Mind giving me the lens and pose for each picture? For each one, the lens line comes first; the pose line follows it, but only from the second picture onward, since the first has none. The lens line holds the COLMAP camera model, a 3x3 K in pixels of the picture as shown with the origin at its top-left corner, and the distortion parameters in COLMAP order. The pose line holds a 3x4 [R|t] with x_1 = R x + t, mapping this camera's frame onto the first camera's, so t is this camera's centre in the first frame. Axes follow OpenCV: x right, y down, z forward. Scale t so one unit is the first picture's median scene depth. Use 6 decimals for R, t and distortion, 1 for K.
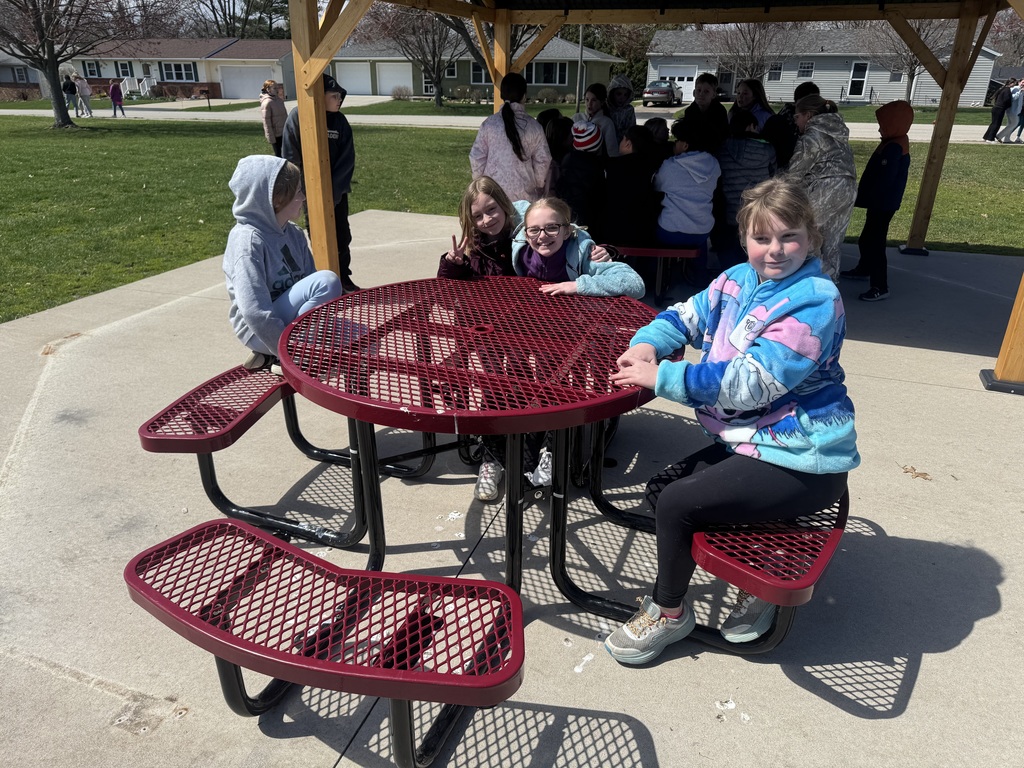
lens RADIAL K [[723.6, 0, 527.4], [0, 723.6, 401.3], [0, 0, 1]] dist [0.009083, -0.023319]
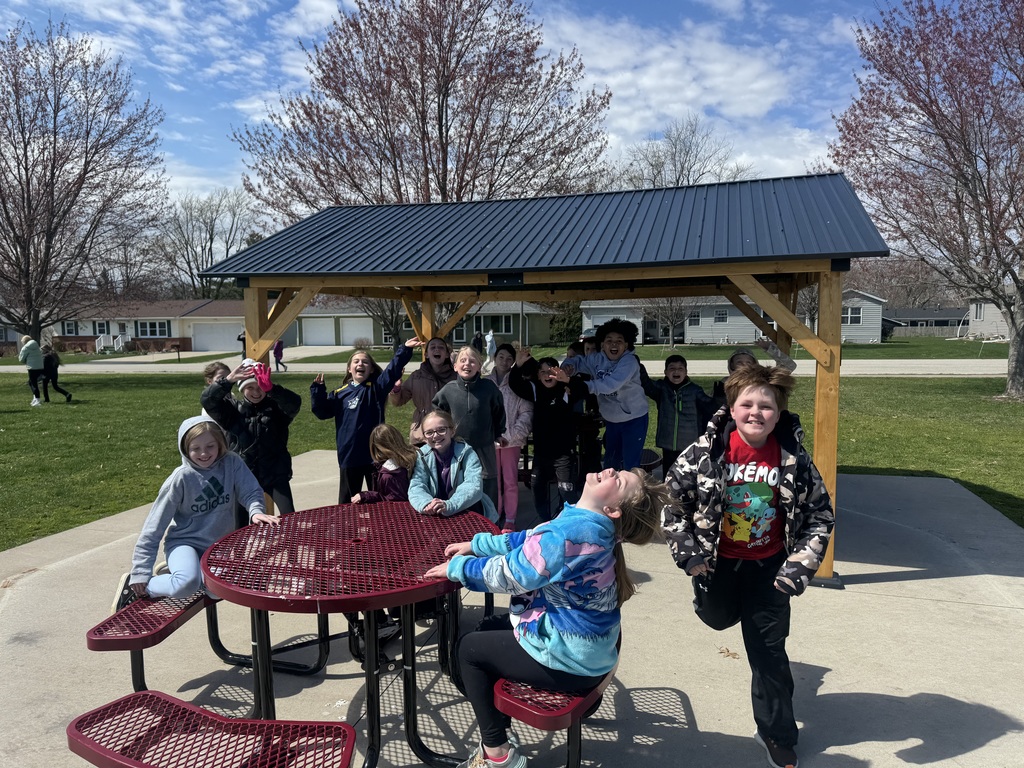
lens RADIAL K [[723.6, 0, 517.6], [0, 723.6, 399.8], [0, 0, 1]] dist [0.009083, -0.023319]
pose [[0.998462, -0.027469, 0.048160, 0.055078], [0.041153, 0.949268, -0.311763, 0.024648], [-0.037153, 0.313265, 0.948939, -0.117389]]
